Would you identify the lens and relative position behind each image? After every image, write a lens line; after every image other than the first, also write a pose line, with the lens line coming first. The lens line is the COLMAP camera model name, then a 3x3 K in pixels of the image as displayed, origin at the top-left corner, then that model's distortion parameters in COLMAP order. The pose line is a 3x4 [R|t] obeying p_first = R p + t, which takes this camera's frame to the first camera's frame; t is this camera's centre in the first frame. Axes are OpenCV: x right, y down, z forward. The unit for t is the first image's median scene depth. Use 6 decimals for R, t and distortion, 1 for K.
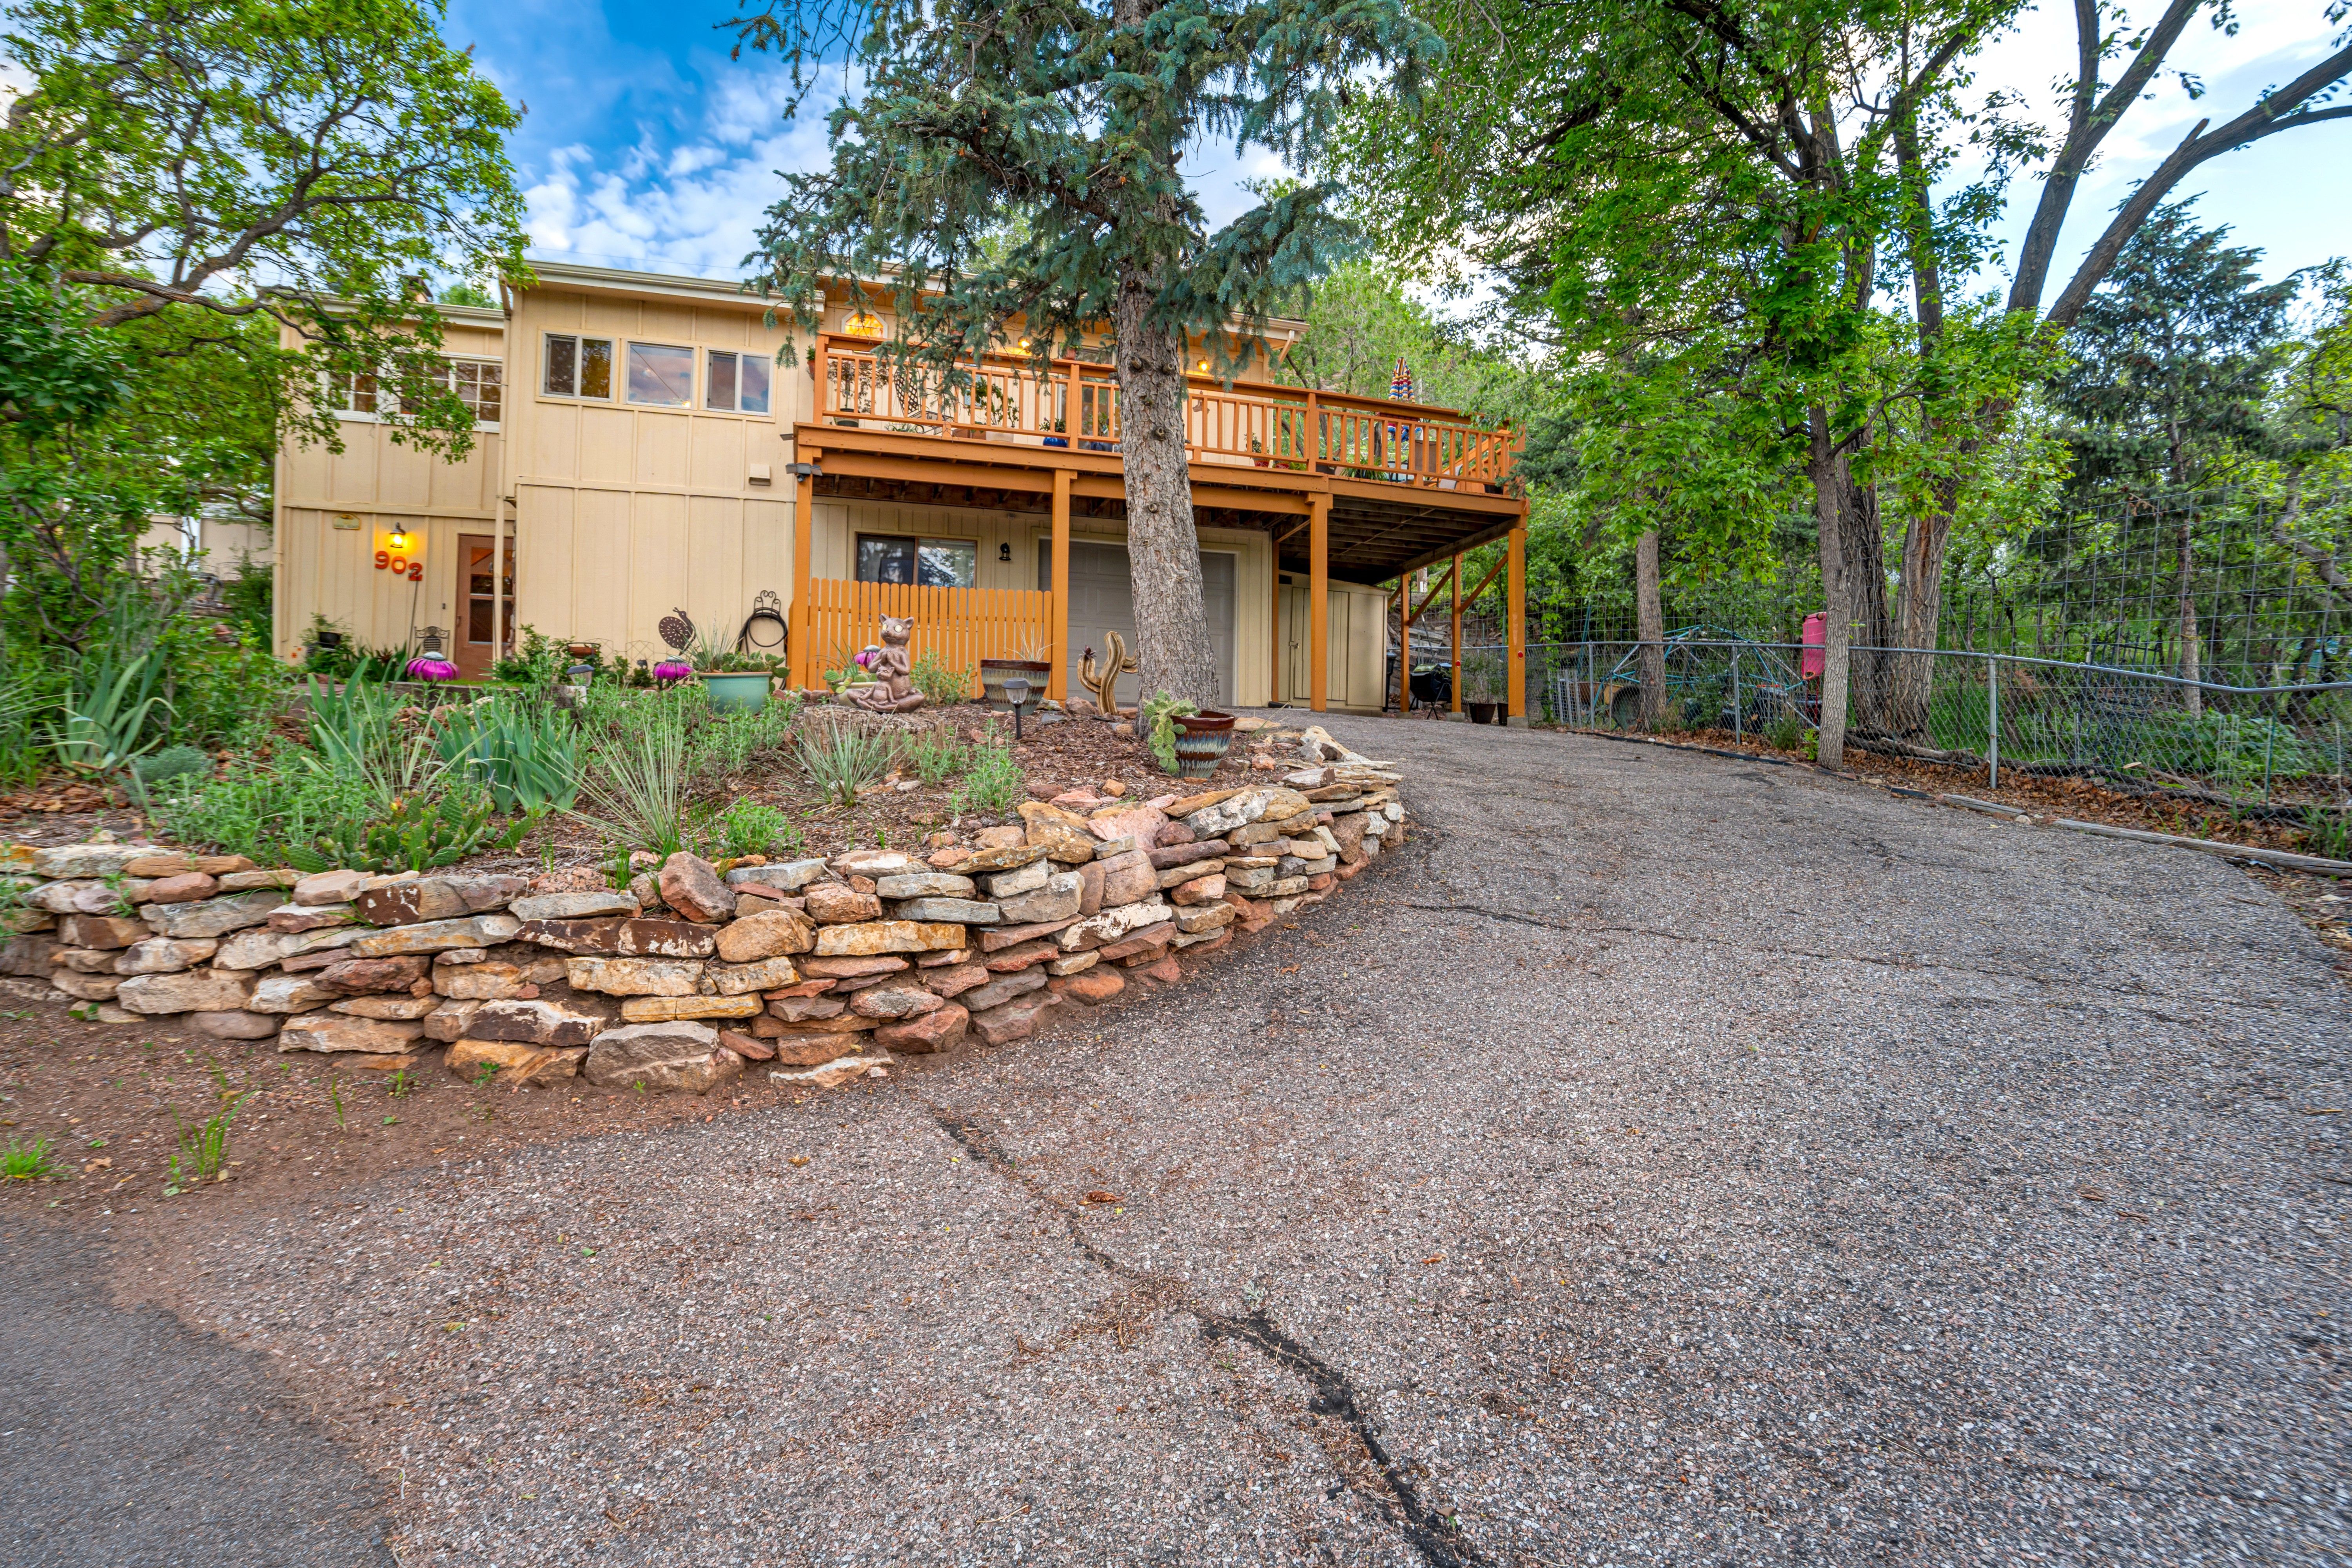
lens RADIAL K [[1113.5, 0, 1138.5], [0, 1113.5, 773.7], [0, 0, 1]] dist [-0.046962, 0.020326]
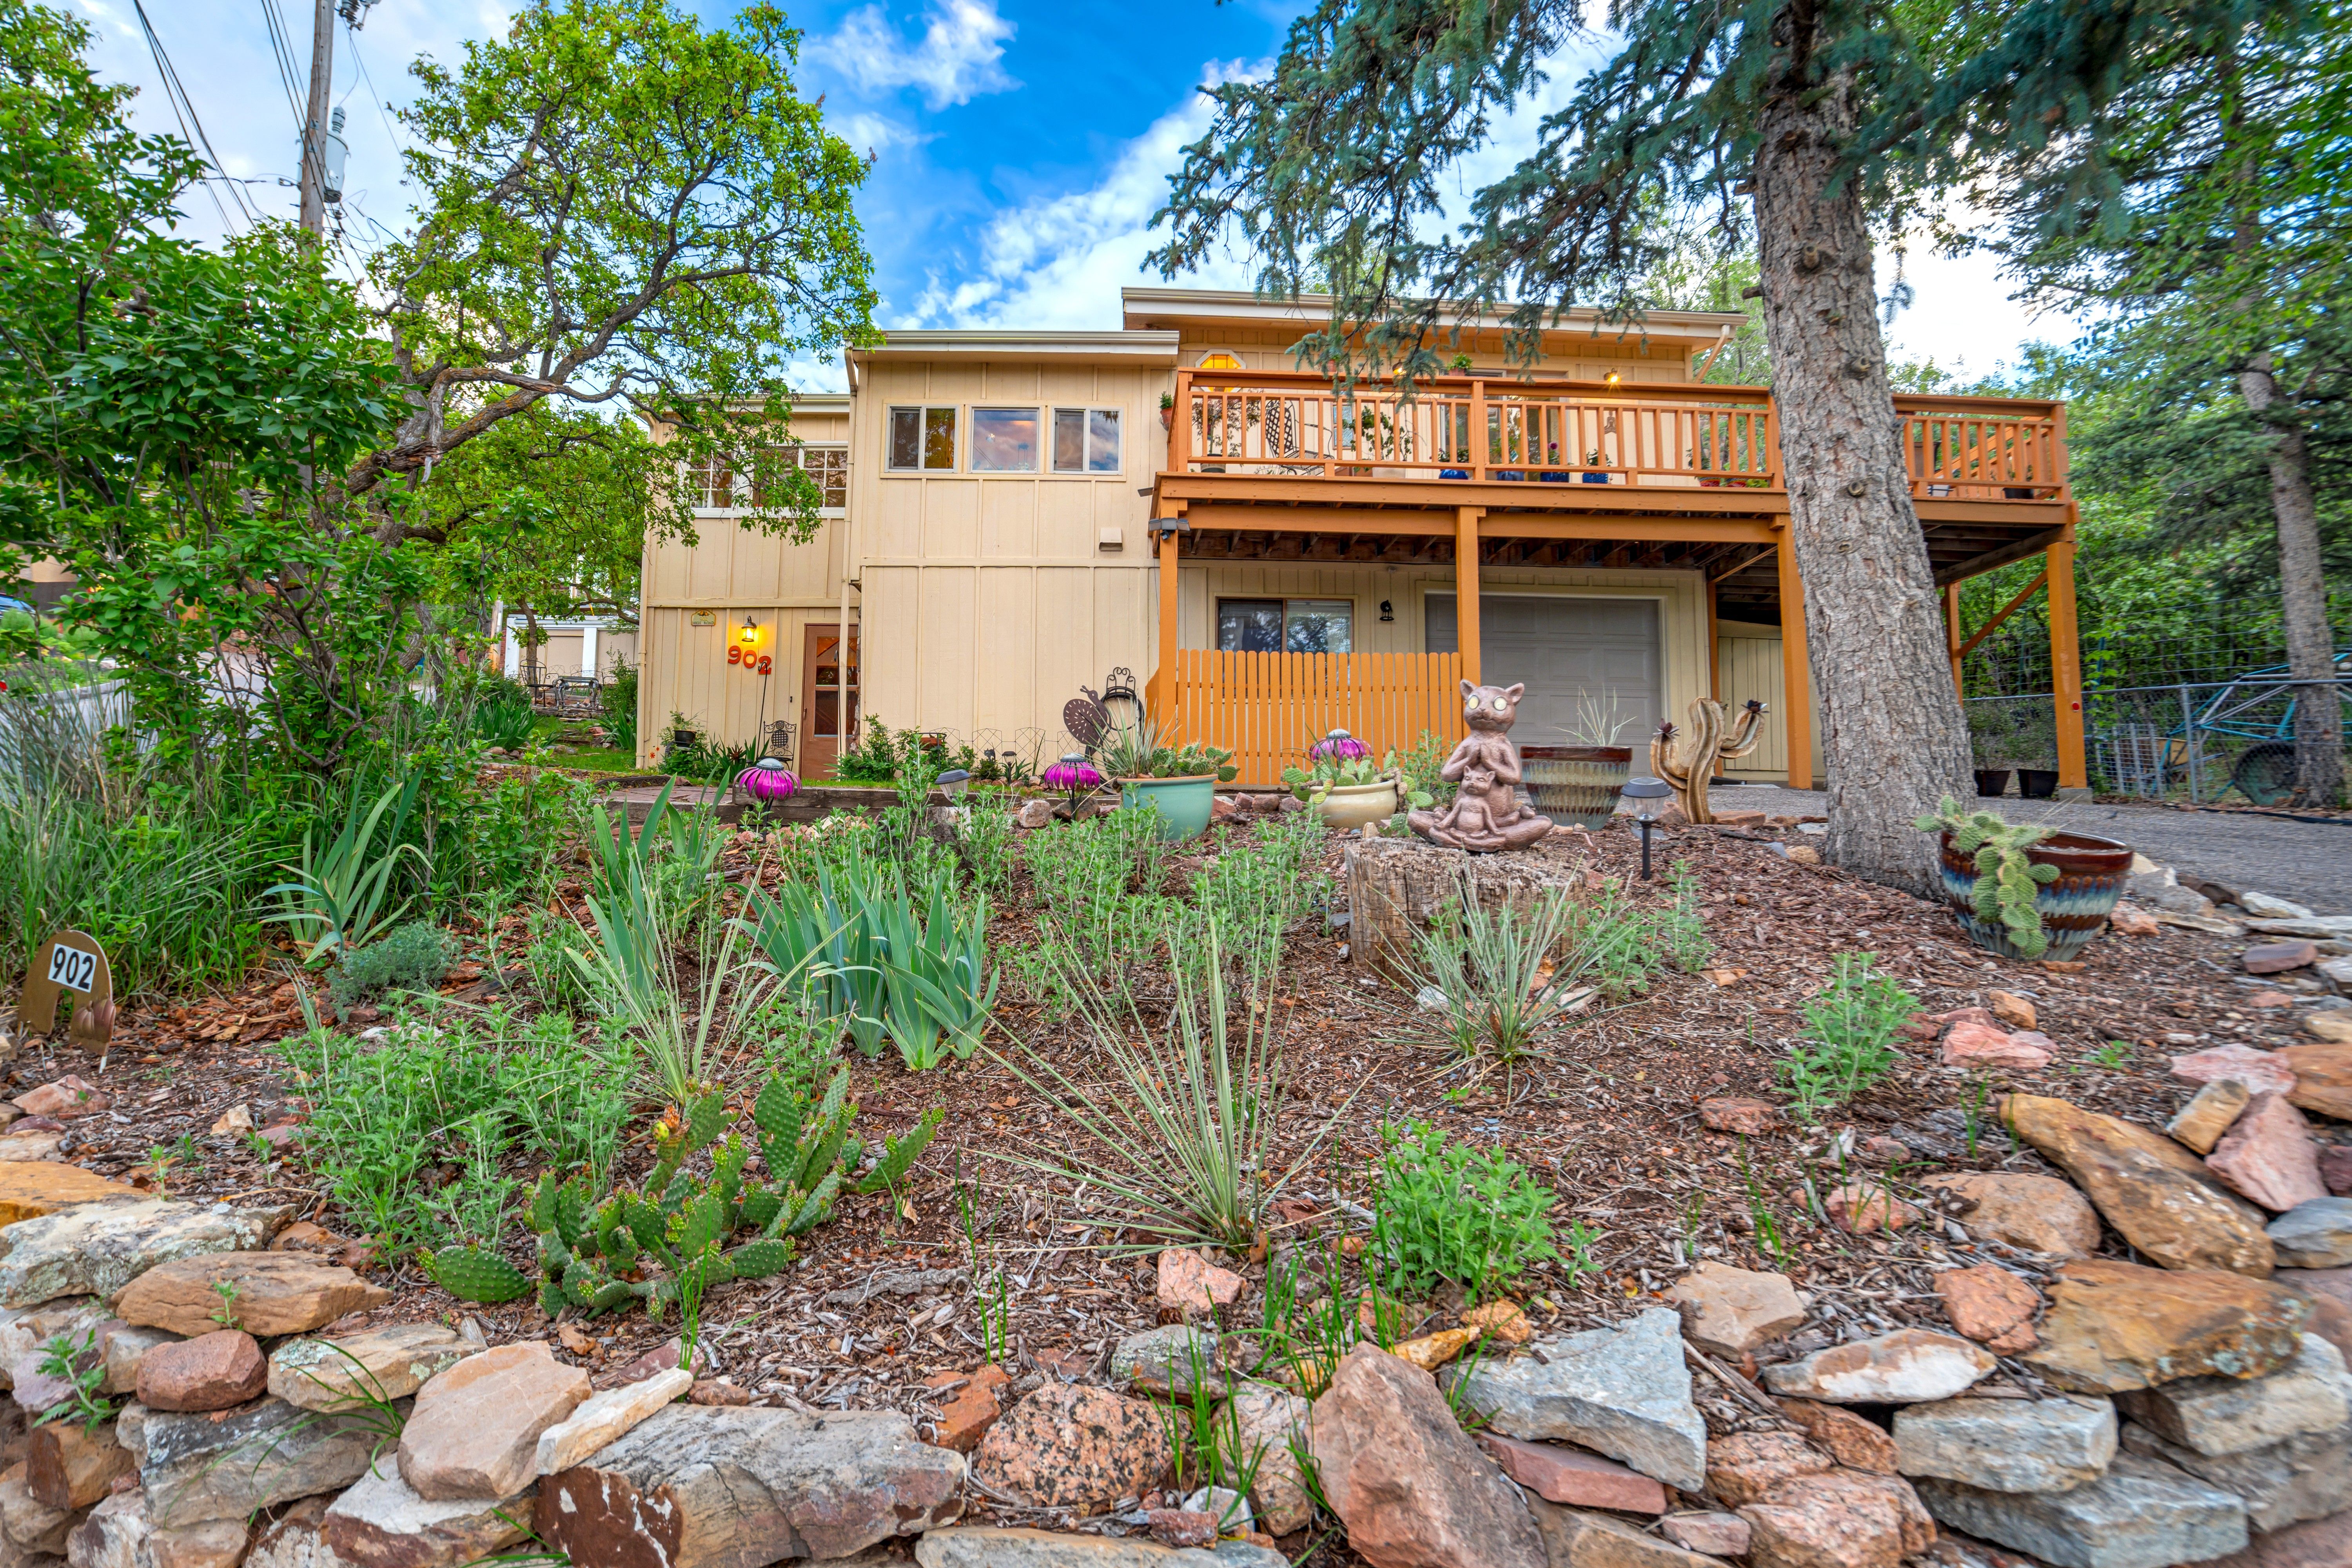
lens RADIAL K [[1127.6, 0, 1176.0], [0, 1127.6, 784.0], [0, 0, 1]] dist [-0.073550, 0.043815]
pose [[0.972123, -0.024714, -0.233164, -0.091426], [0.011716, 0.998307, -0.056966, -0.021878], [0.234177, 0.052646, 0.970767, 0.150746]]
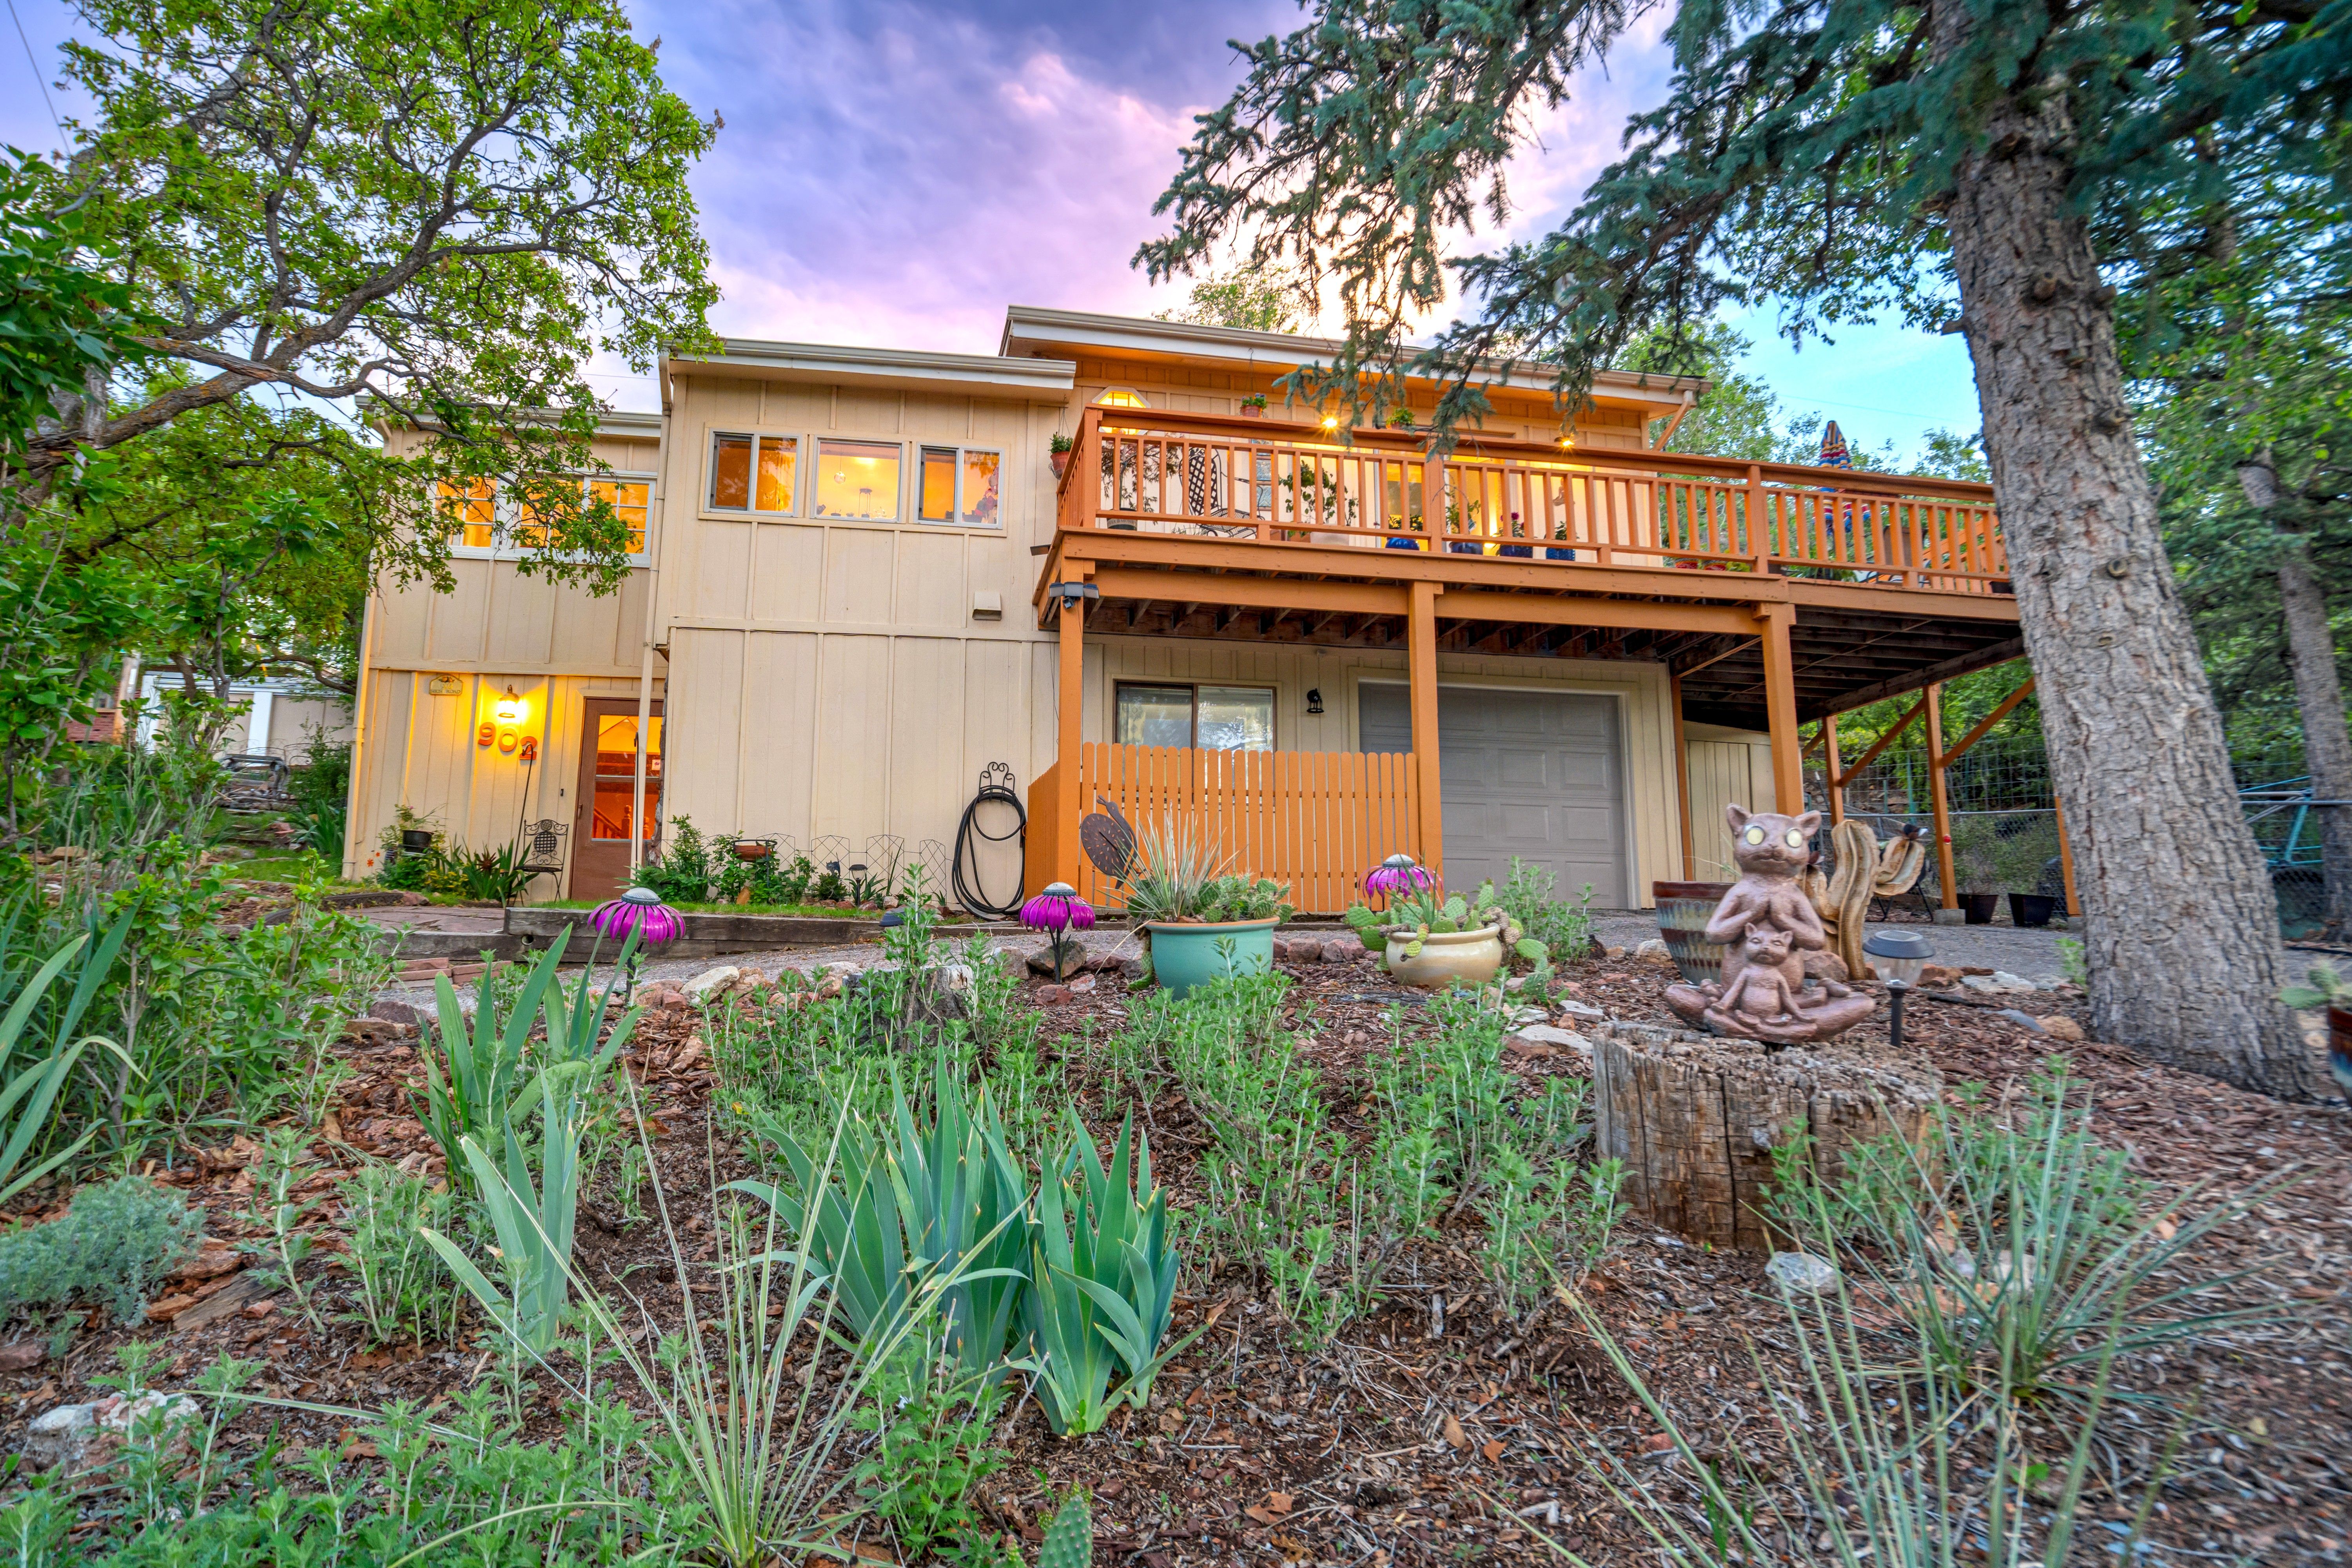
lens RADIAL K [[1319.9, 0, 1176.0], [0, 1319.9, 784.0], [0, 0, 1]] dist [-0.051873, 0.043379]
pose [[0.994999, -0.026228, -0.096379, -0.149424], [0.012465, 0.989972, -0.140715, -0.031586], [0.099104, 0.138810, 0.985348, 0.182516]]
